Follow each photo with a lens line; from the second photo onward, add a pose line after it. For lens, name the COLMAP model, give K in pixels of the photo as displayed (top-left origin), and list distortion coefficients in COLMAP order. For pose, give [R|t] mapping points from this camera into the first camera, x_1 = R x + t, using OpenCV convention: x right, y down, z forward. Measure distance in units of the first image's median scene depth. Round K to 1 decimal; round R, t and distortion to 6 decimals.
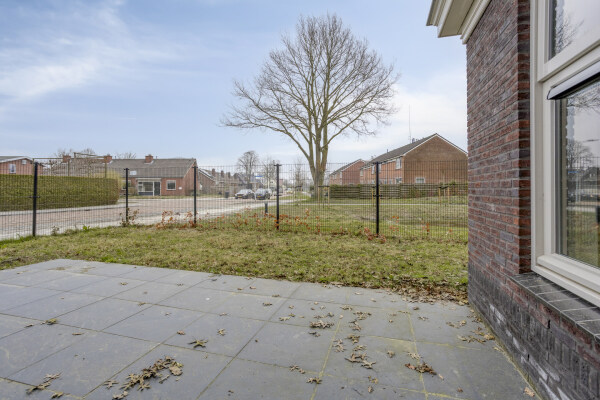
lens RADIAL K [[302.8, 0, 293.2], [0, 302.8, 186.3], [0, 0, 1]] dist [-0.005882, 0.007226]
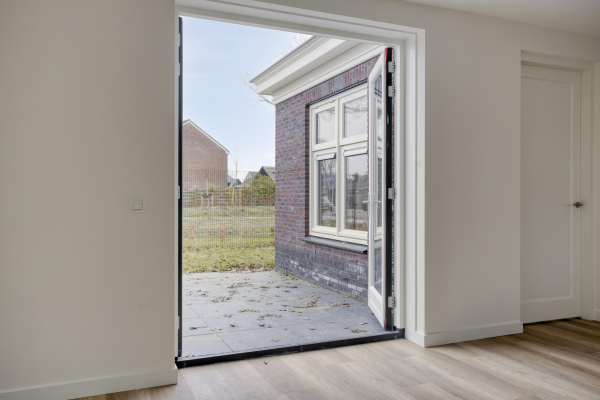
lens RADIAL K [[488.3, 0, 300.0], [0, 488.3, 199.2], [0, 0, 1]] dist [0.002147, 0.000060]
pose [[0.775538, -0.002263, 0.631297, -1.280335], [-0.007038, 0.999900, 0.012231, -0.024062], [-0.631262, -0.013929, 0.775445, -1.452577]]
